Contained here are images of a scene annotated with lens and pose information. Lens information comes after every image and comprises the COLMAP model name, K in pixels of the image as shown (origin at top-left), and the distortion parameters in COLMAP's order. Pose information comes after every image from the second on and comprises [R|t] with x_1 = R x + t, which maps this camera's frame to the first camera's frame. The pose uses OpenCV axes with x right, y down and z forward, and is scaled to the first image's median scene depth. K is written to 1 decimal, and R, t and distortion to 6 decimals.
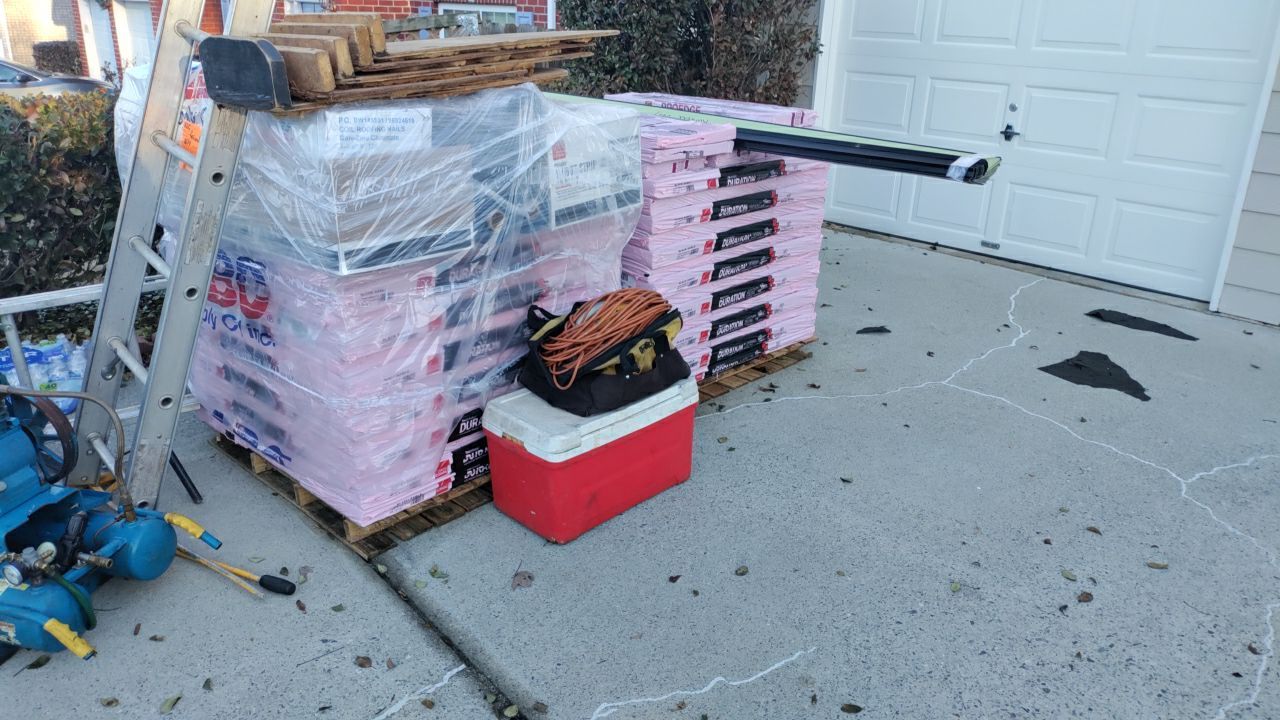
lens RADIAL K [[947.2, 0, 640.0], [0, 947.2, 360.0], [0, 0, 1]] dist [0.009795, 0.002255]
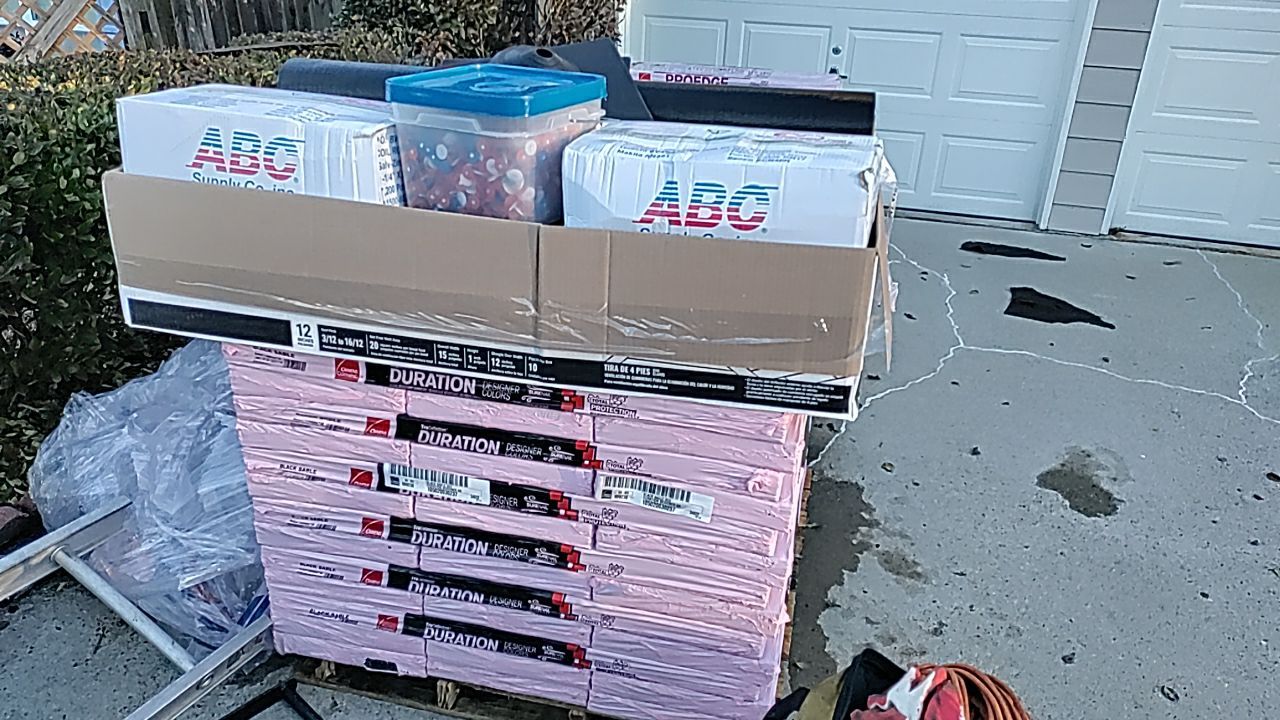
lens RADIAL K [[947.2, 0, 640.0], [0, 947.2, 360.0], [0, 0, 1]] dist [0.009795, 0.002255]
pose [[0.872123, -0.198598, 0.447169, -0.359051], [0.162928, 0.979638, 0.117319, -0.113480], [-0.461363, -0.029460, 0.886722, 0.229639]]
